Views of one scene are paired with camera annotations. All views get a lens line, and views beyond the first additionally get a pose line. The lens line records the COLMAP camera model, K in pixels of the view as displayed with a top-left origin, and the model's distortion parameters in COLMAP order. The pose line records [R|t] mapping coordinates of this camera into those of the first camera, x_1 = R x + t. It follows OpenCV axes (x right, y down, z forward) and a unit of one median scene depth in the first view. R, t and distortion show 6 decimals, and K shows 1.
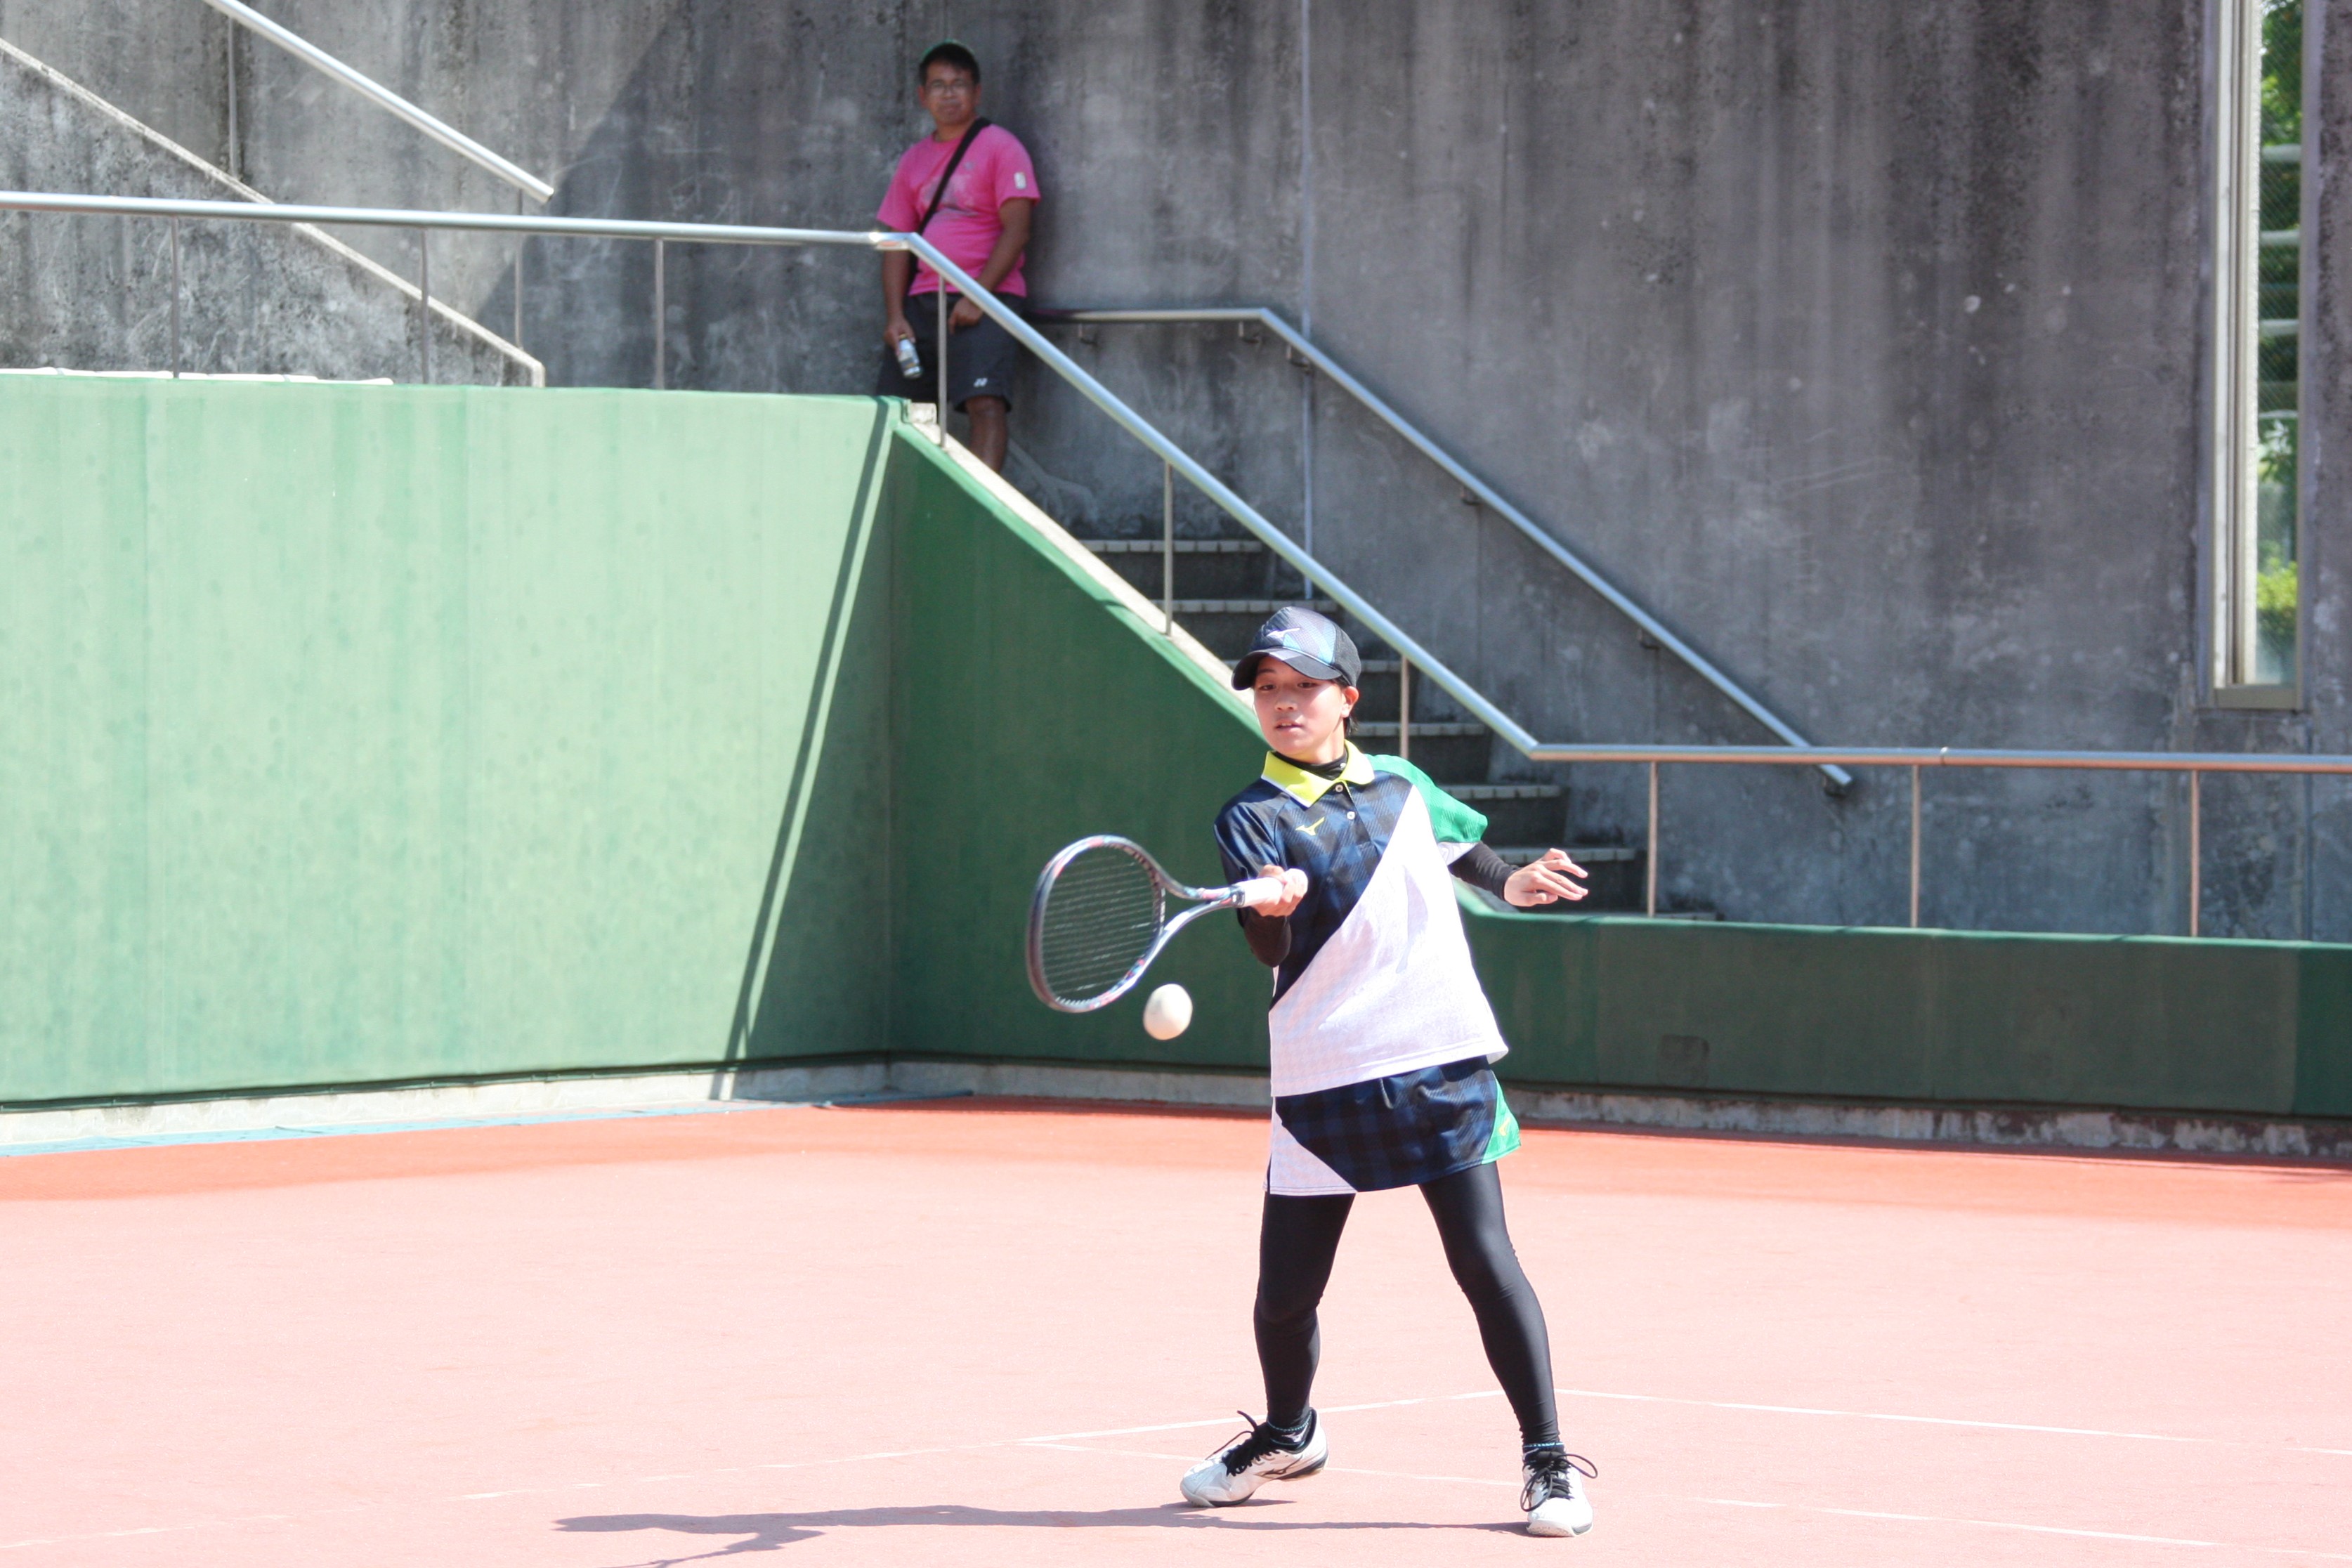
lens RADIAL K [[9656.5, 0, 1338.7], [0, 9656.5, 788.0], [0, 0, 1]] dist [0.492596, 0.000000]
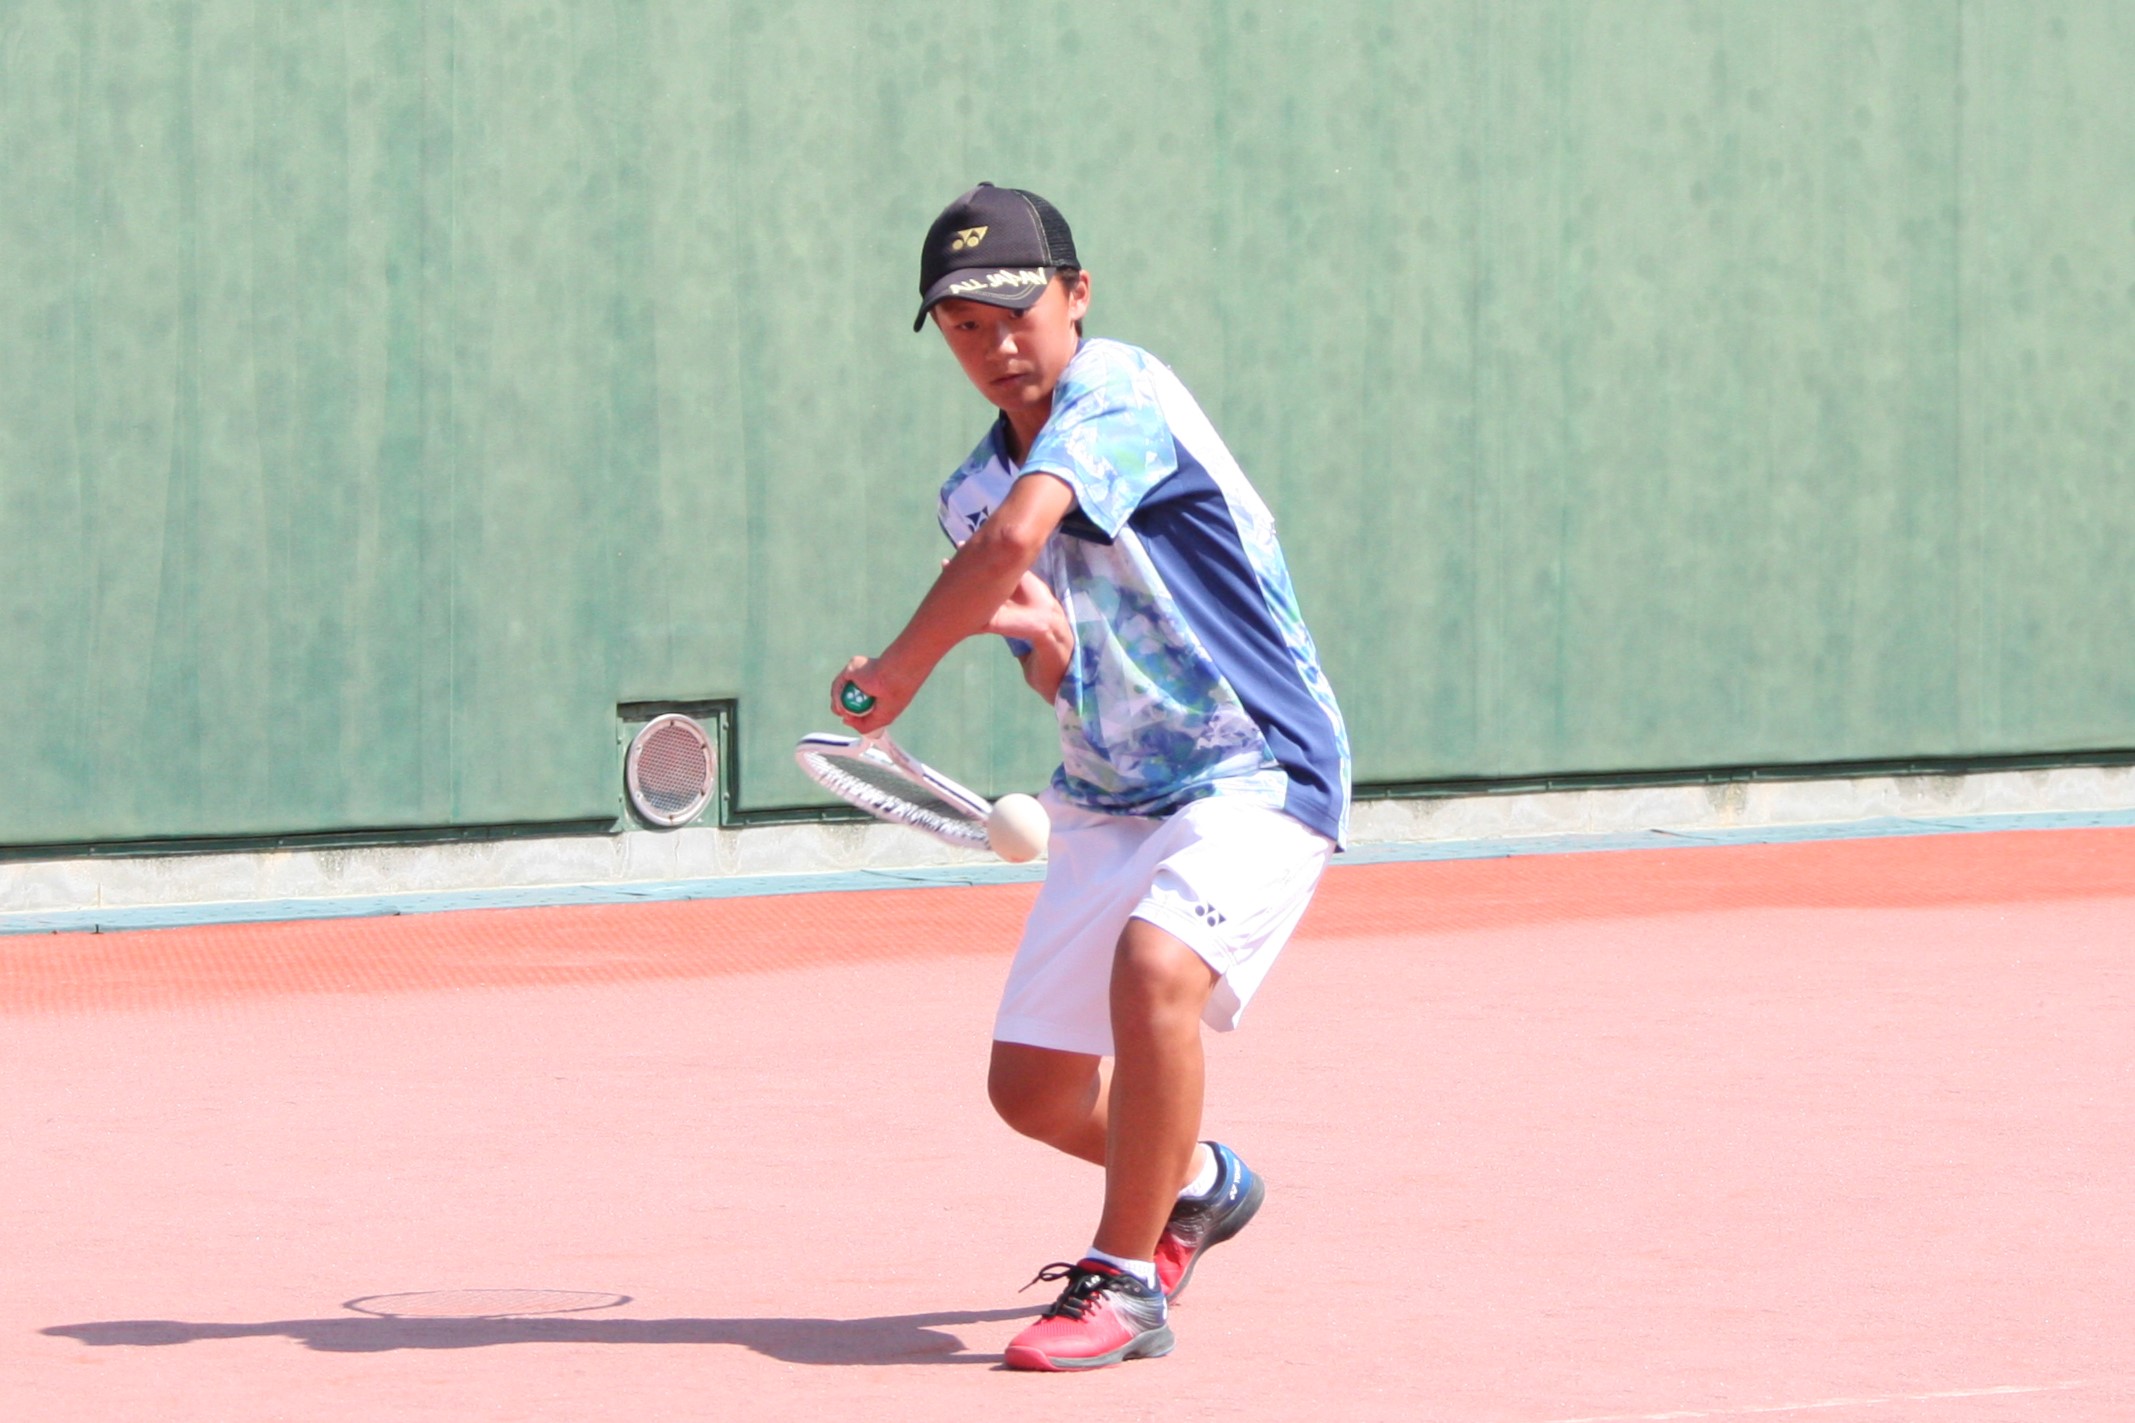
lens RADIAL K [[8765.6, 0, 1105.5], [0, 8765.6, 584.4], [0, 0, 1]] dist [0.492596, 0.000000]
pose [[0.980108, 0.004750, -0.198409, -0.057359], [-0.002398, 0.999924, 0.012090, 0.011679], [0.198452, -0.011374, 0.980045, 0.371089]]
